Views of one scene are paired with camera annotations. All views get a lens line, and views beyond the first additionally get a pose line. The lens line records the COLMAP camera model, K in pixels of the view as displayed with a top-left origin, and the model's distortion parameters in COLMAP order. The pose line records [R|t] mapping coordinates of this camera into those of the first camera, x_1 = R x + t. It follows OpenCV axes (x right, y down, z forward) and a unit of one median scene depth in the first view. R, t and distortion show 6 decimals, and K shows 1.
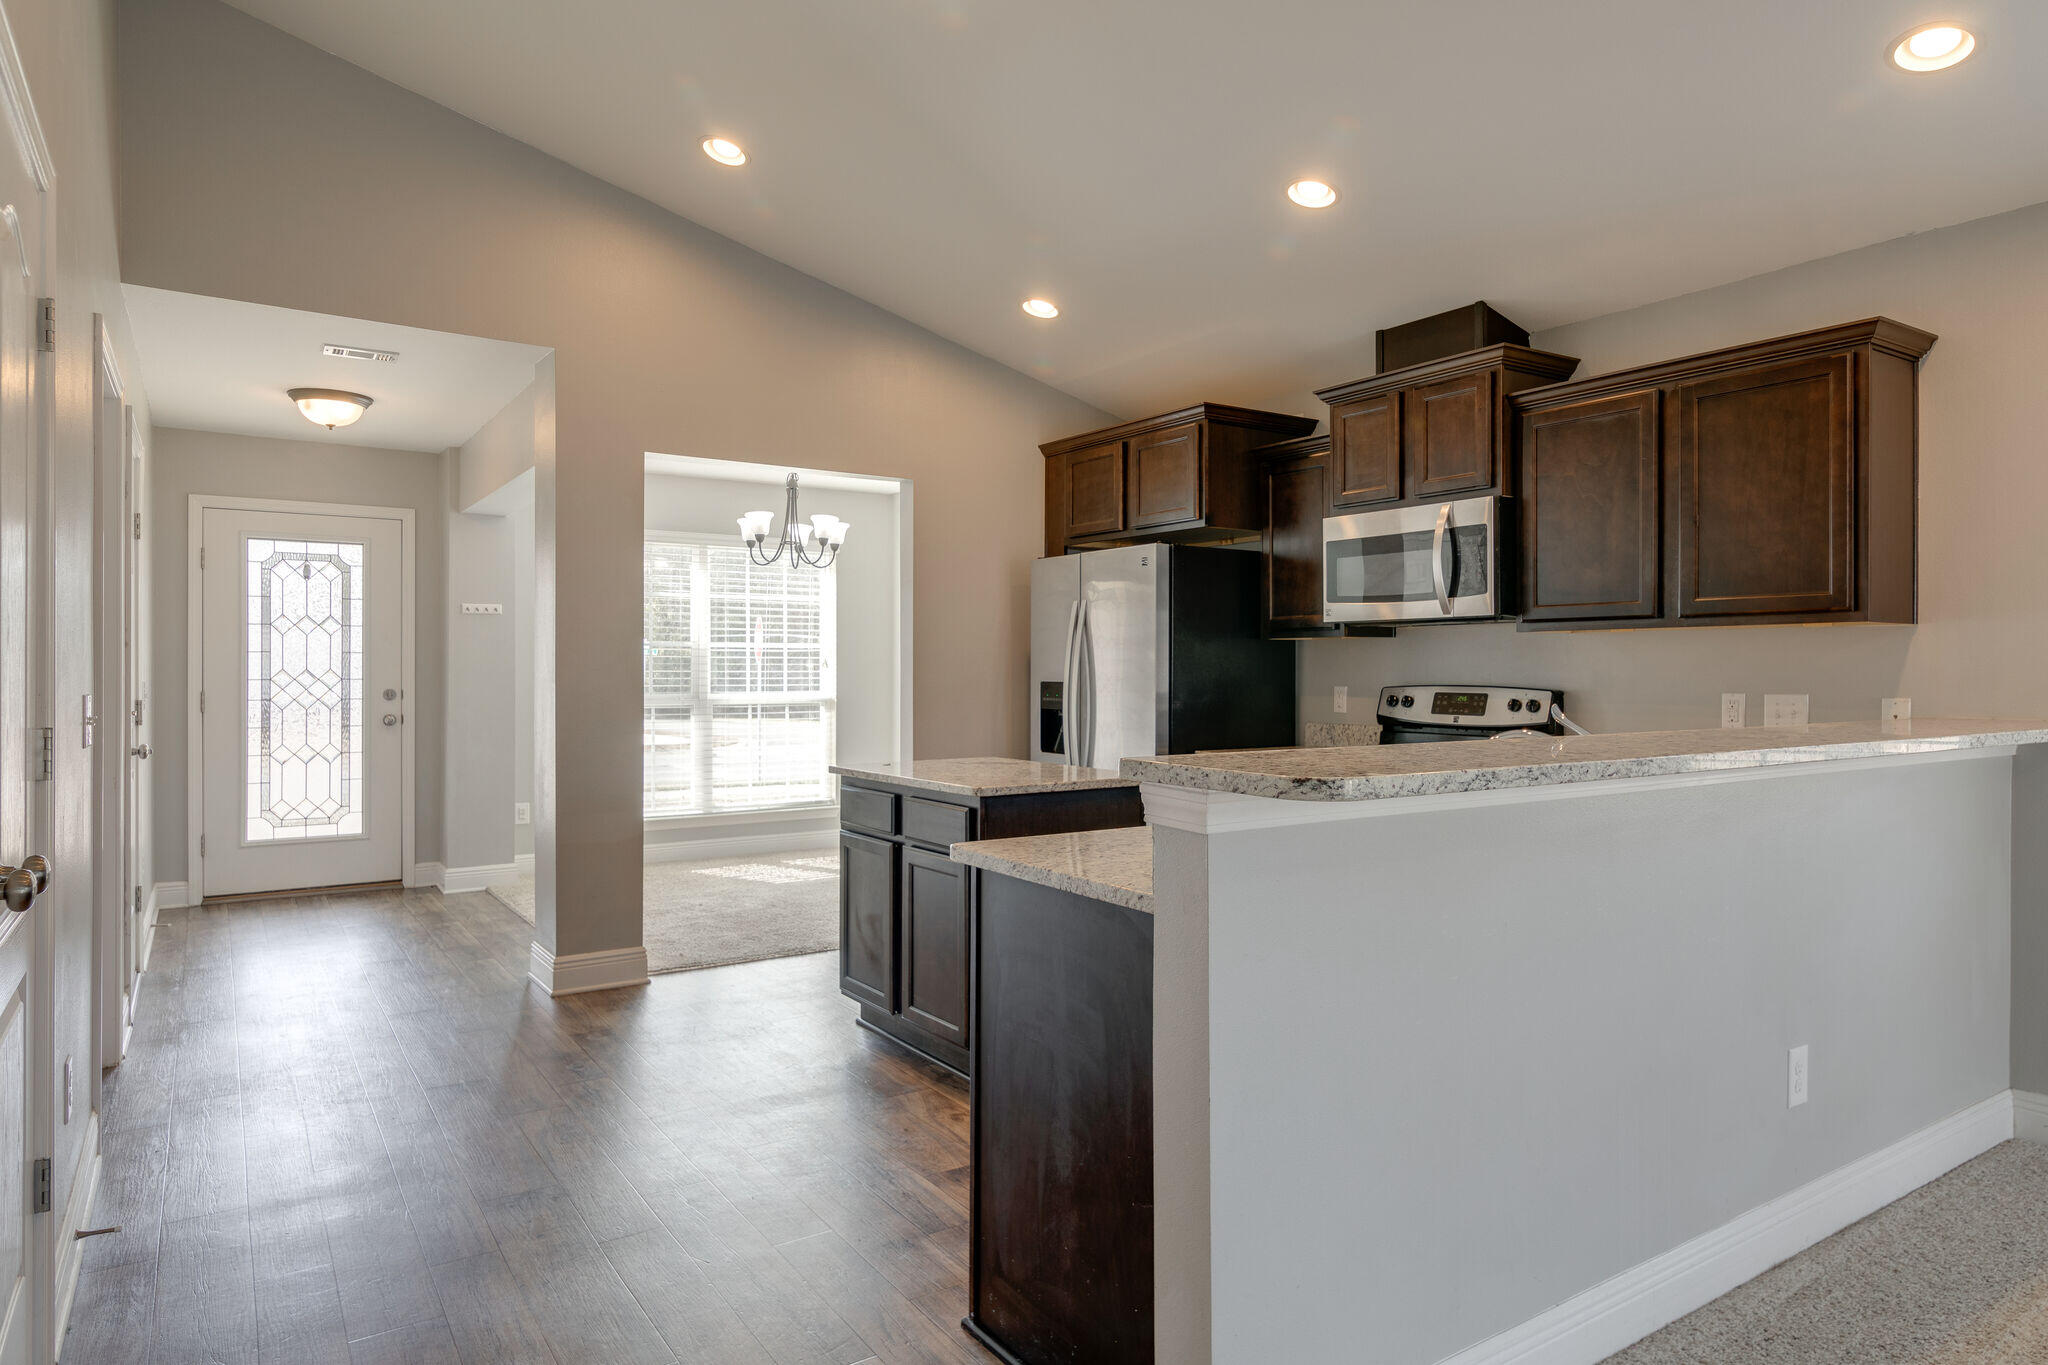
lens RADIAL K [[1204.0, 0, 1039.9], [0, 1204.0, 673.2], [0, 0, 1]] dist [0.003963, 0.000764]
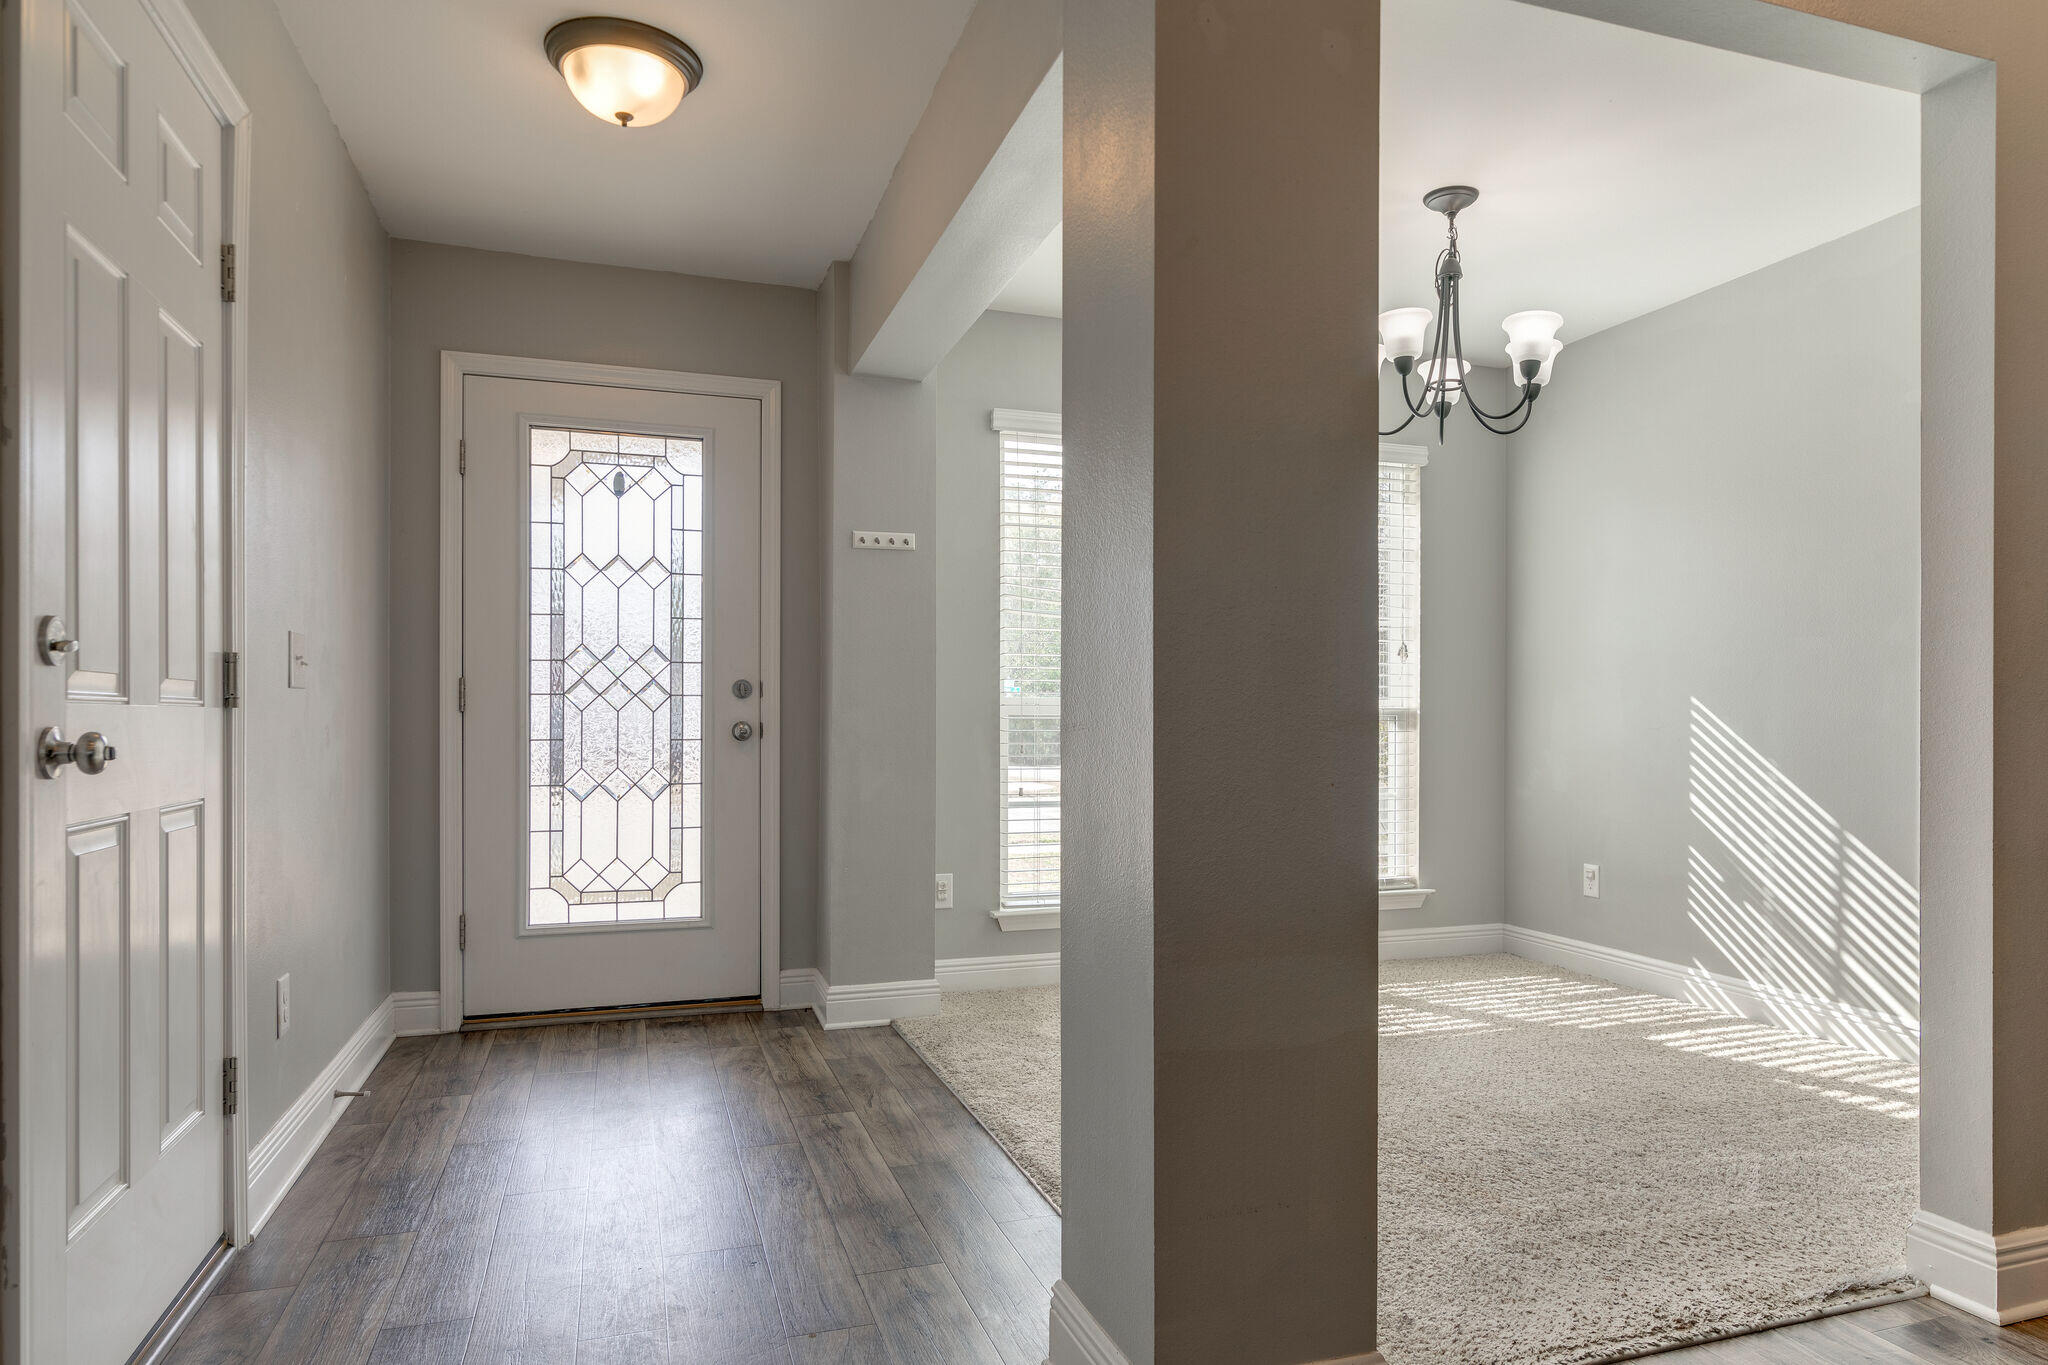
lens RADIAL K [[1195.5, 0, 1038.7], [0, 1195.5, 724.6], [0, 0, 1]] dist [0.002196, 0.000865]
pose [[0.963678, 0.000968, -0.267065, -0.271431], [-0.001220, 0.999999, -0.000777, 0.041179], [0.267064, 0.001074, 0.963678, 0.531023]]
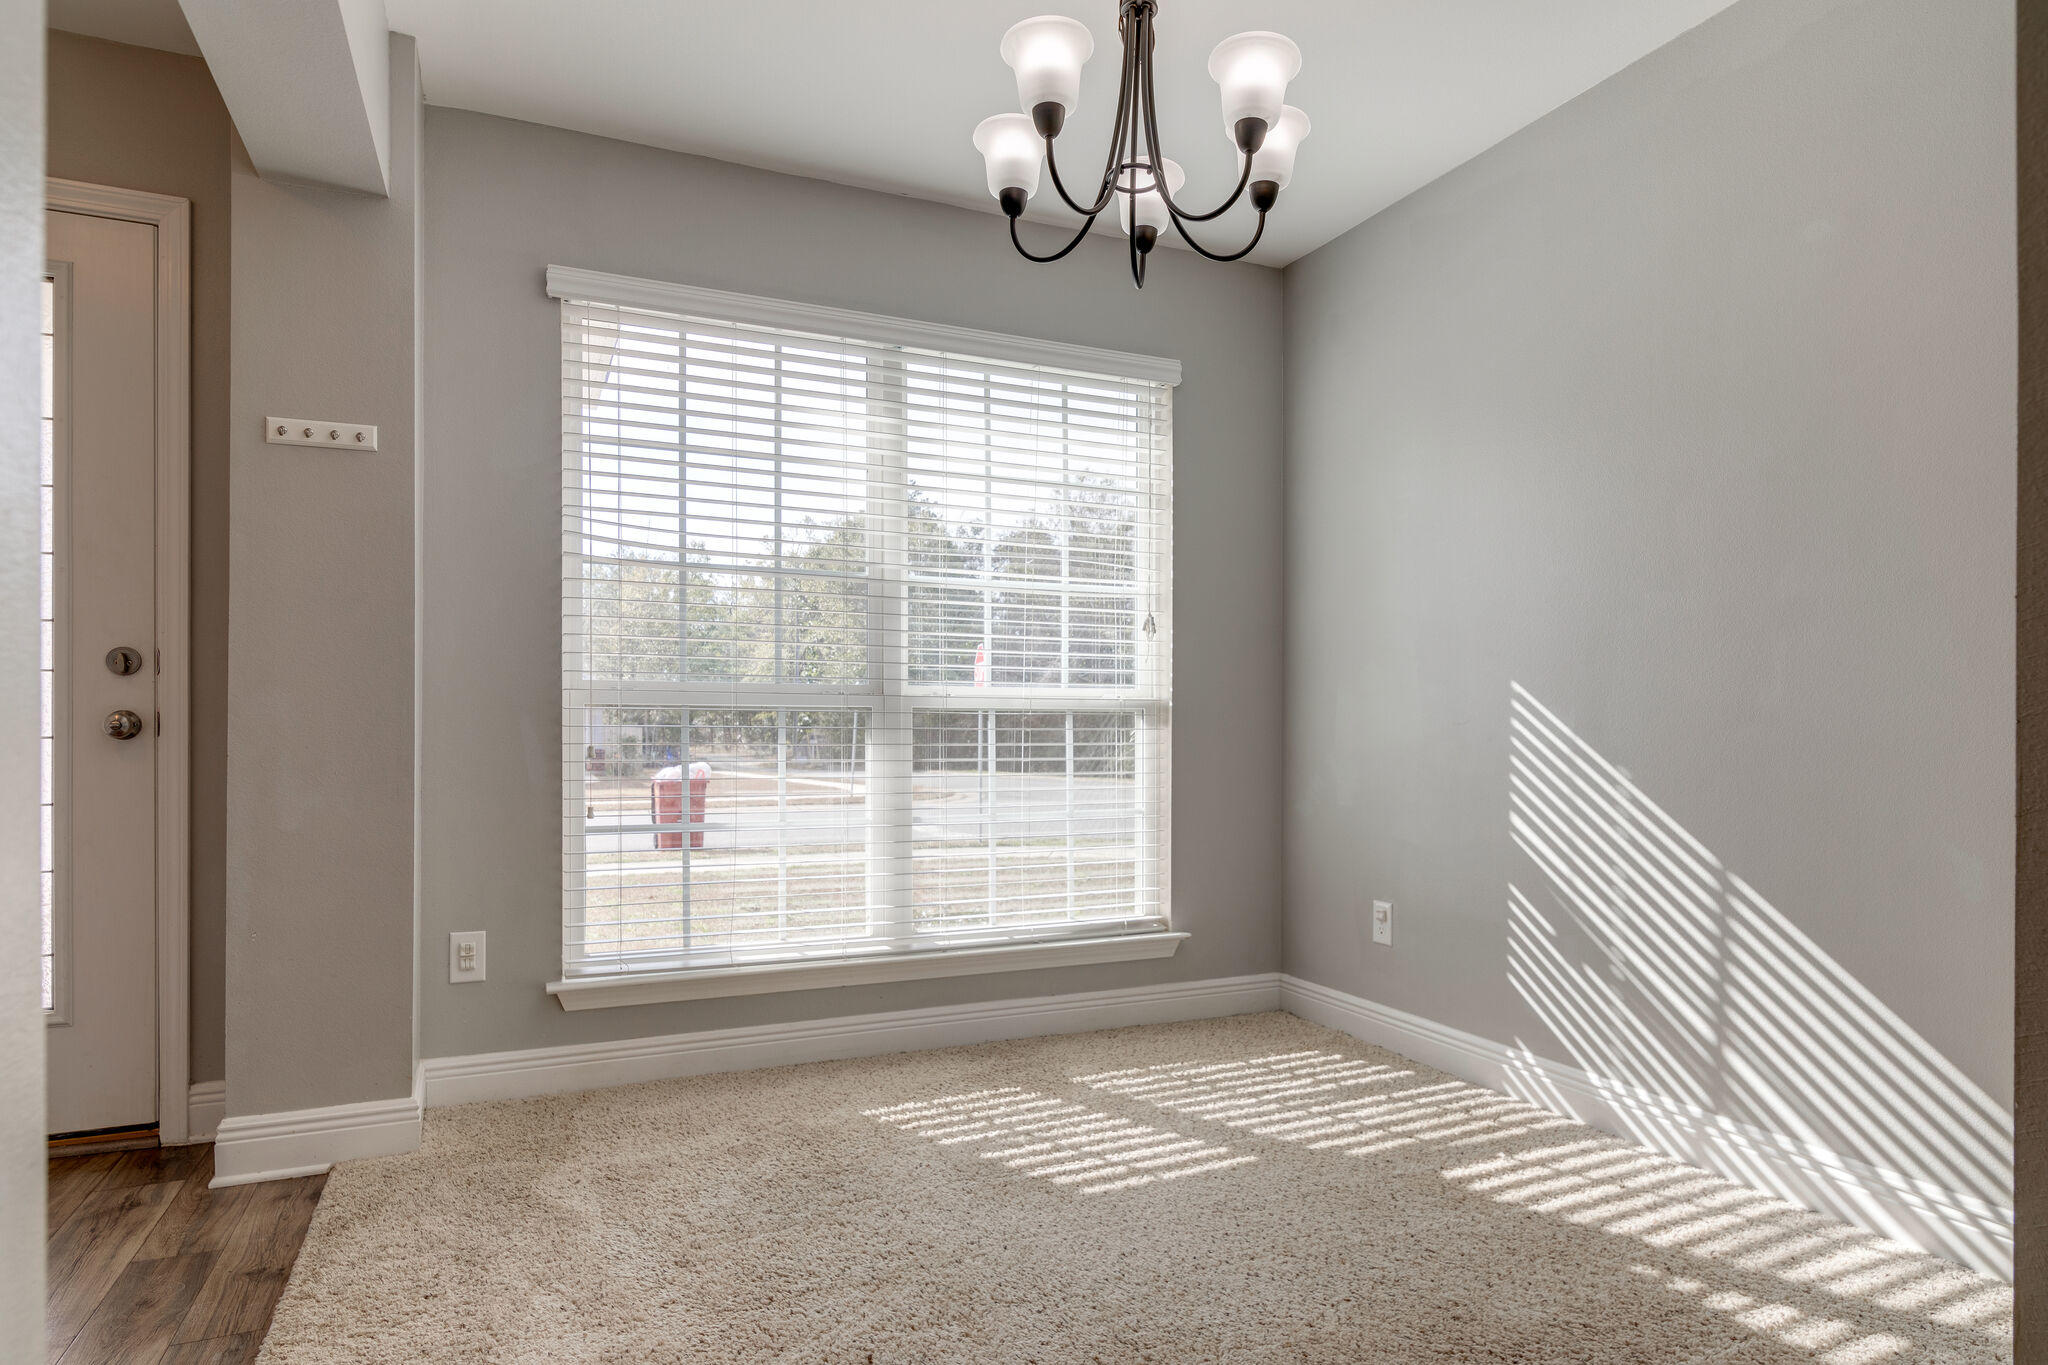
lens RADIAL K [[1121.3, 0, 1002.8], [0, 1121.3, 739.7], [0, 0, 1]] dist [-0.001989, -0.001097]
pose [[0.980177, -0.000287, -0.198125, -0.207724], [0.000885, 0.999995, 0.002928, 0.049013], [0.198124, -0.003045, 0.980172, 0.796166]]
